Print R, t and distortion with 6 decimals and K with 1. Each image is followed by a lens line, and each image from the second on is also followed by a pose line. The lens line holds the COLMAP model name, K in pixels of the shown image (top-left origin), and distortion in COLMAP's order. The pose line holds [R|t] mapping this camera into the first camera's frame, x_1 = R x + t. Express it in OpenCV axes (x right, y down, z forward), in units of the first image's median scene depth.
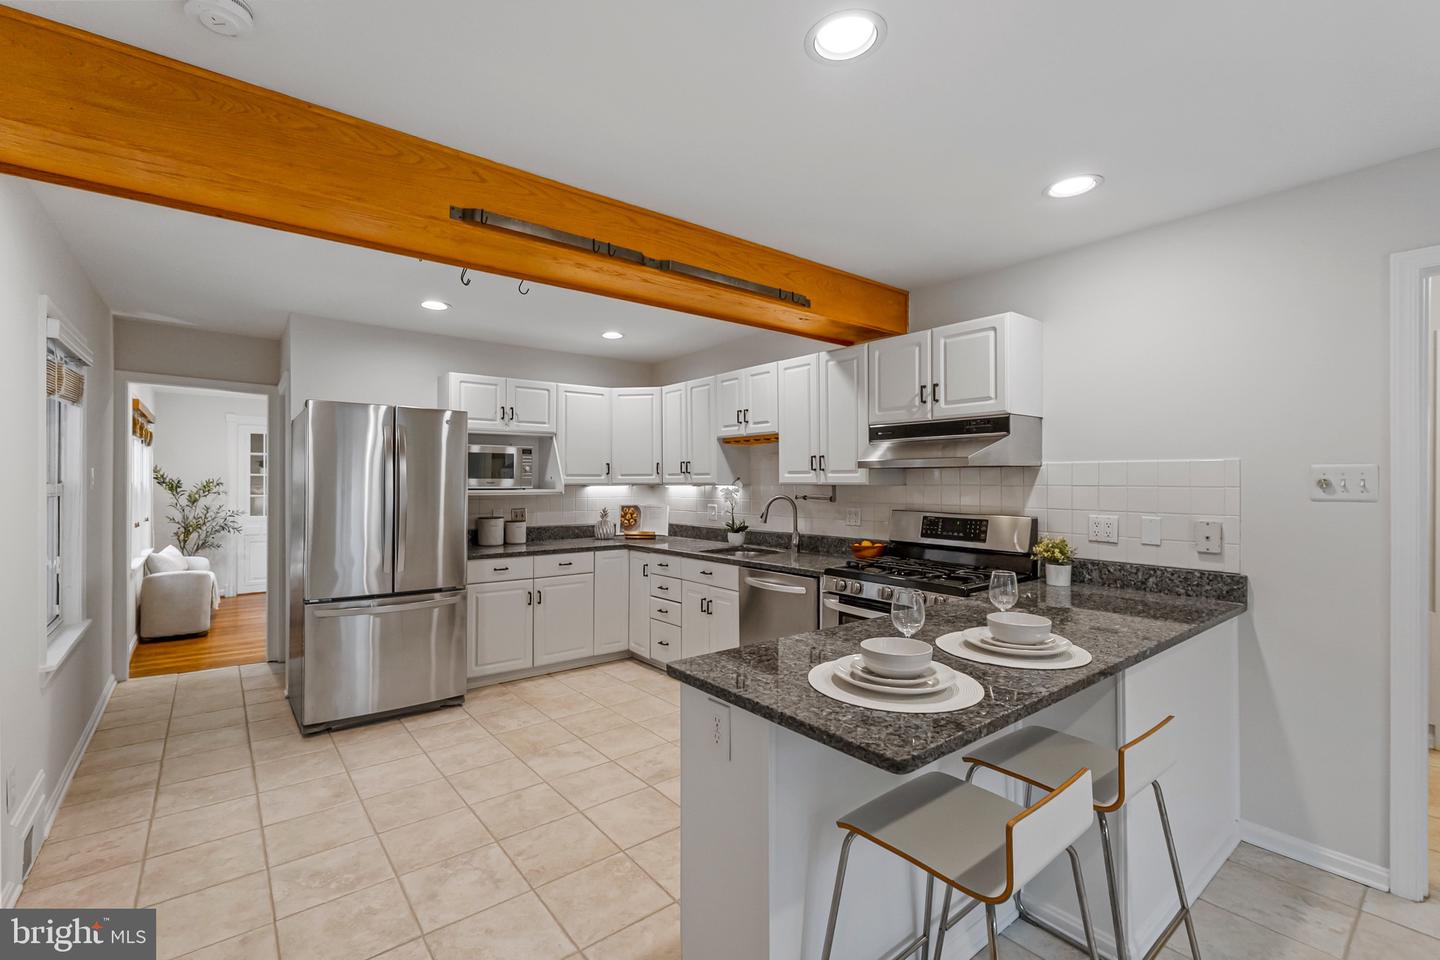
lens RADIAL K [[625.8, 0, 708.9], [0, 625.8, 485.1], [0, 0, 1]] dist [0.001547, 0.002729]
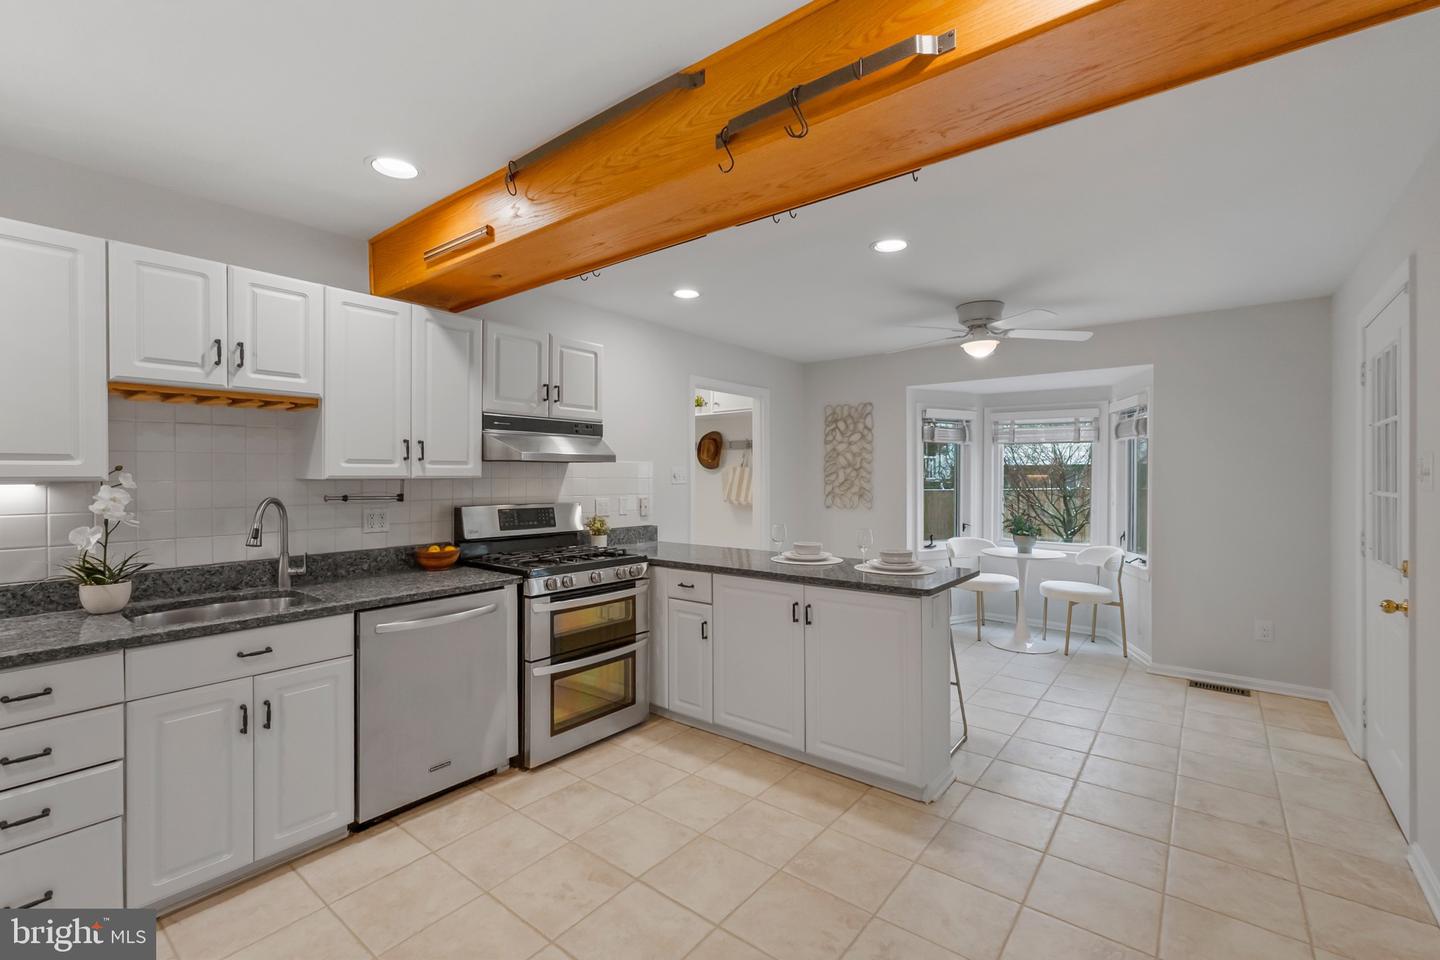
lens RADIAL K [[625.8, 0, 711.0], [0, 625.8, 477.1], [0, 0, 1]] dist [0.001547, 0.002729]
pose [[-0.222887, -0.002494, 0.974841, -0.578780], [0.006521, 0.999971, 0.004049, -0.002838], [-0.974823, 0.007260, -0.222864, 0.737948]]
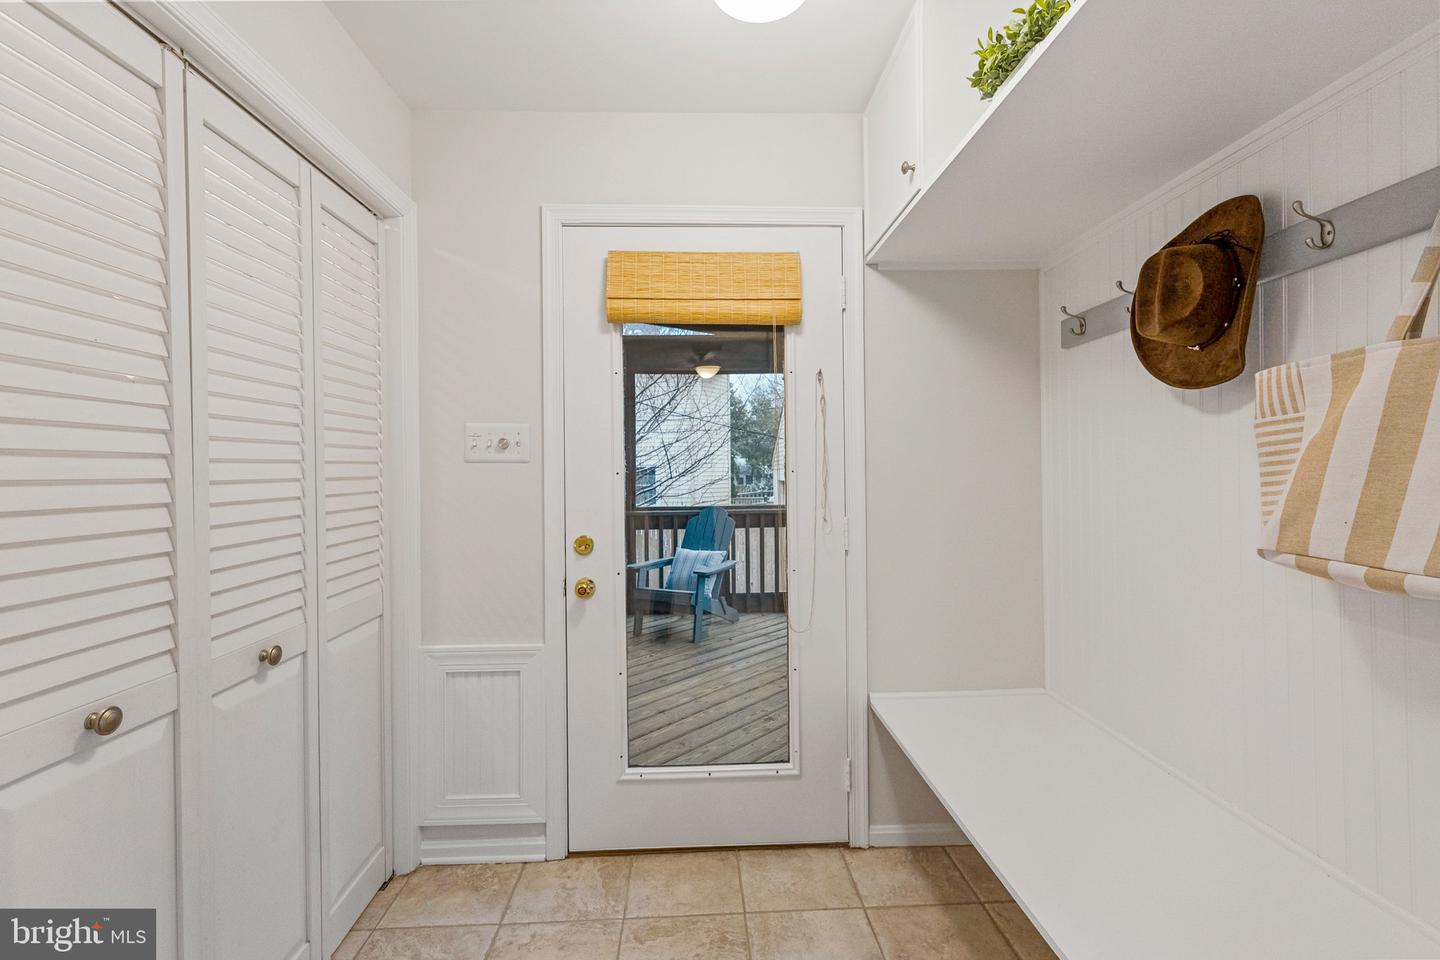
lens RADIAL K [[625.8, 0, 714.3], [0, 625.8, 473.5], [0, 0, 1]] dist [0.001547, 0.002729]
pose [[0.593536, -0.006504, 0.804781, 0.582469], [0.015913, 0.999867, -0.003655, 0.026211], [-0.804650, 0.014975, 0.593561, 0.385009]]
